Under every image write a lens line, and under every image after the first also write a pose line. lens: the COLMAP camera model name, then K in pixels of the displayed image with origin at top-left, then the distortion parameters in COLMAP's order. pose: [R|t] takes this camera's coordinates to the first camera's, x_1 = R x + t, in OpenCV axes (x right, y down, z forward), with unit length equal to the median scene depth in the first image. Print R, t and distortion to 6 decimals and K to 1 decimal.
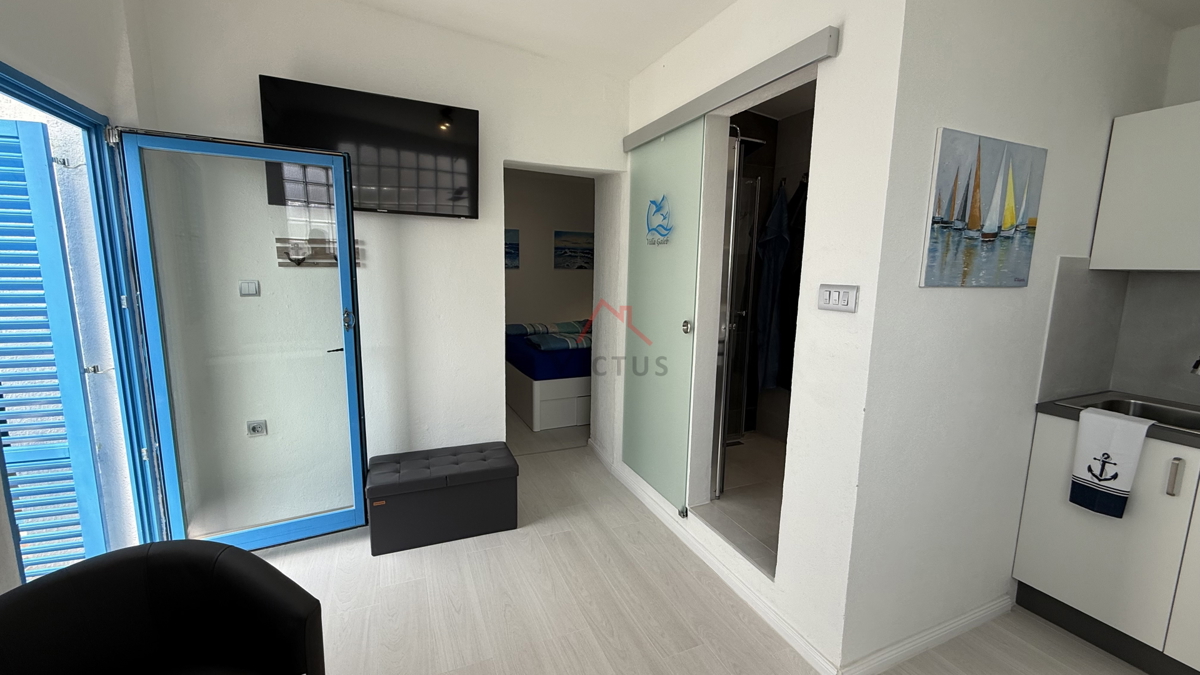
lens RADIAL K [[477.8, 0, 605.7], [0, 477.8, 335.9], [0, 0, 1]] dist [-0.001555, 0.000075]
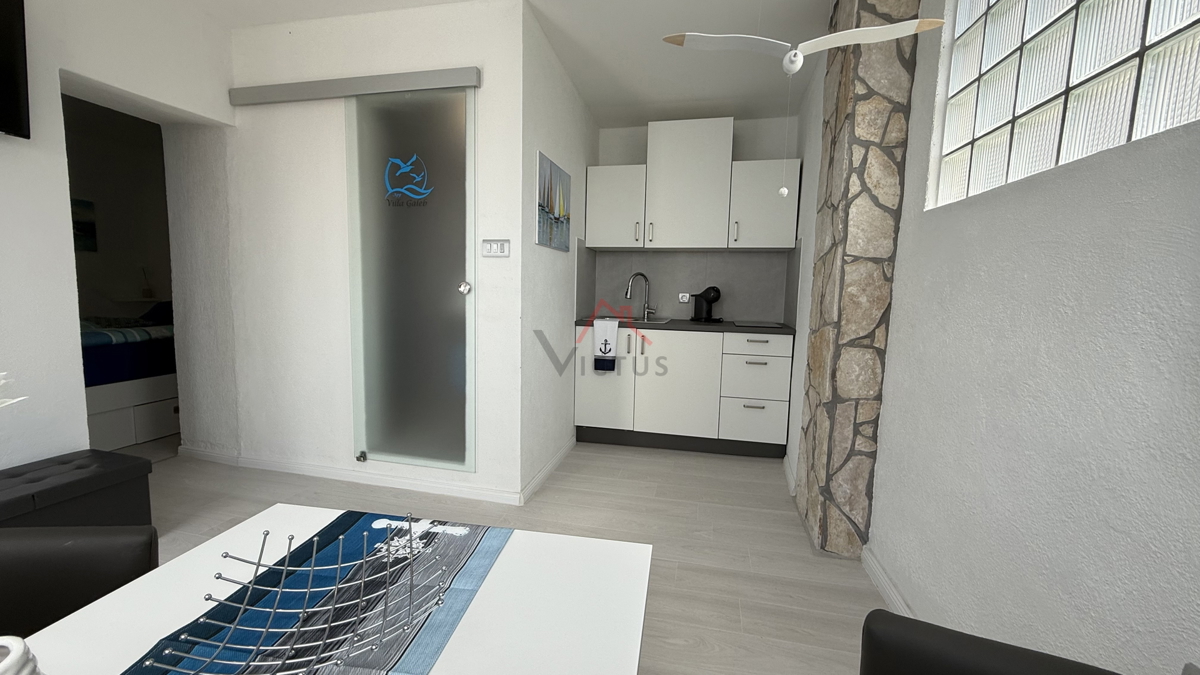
lens RADIAL K [[477.8, 0, 595.9], [0, 477.8, 340.7], [0, 0, 1]] dist [-0.001555, 0.000075]
pose [[0.598121, -0.090008, 0.796335, -0.520584], [0.105067, 0.993903, 0.033423, 0.181248], [-0.794488, 0.063678, 0.603932, -0.140760]]
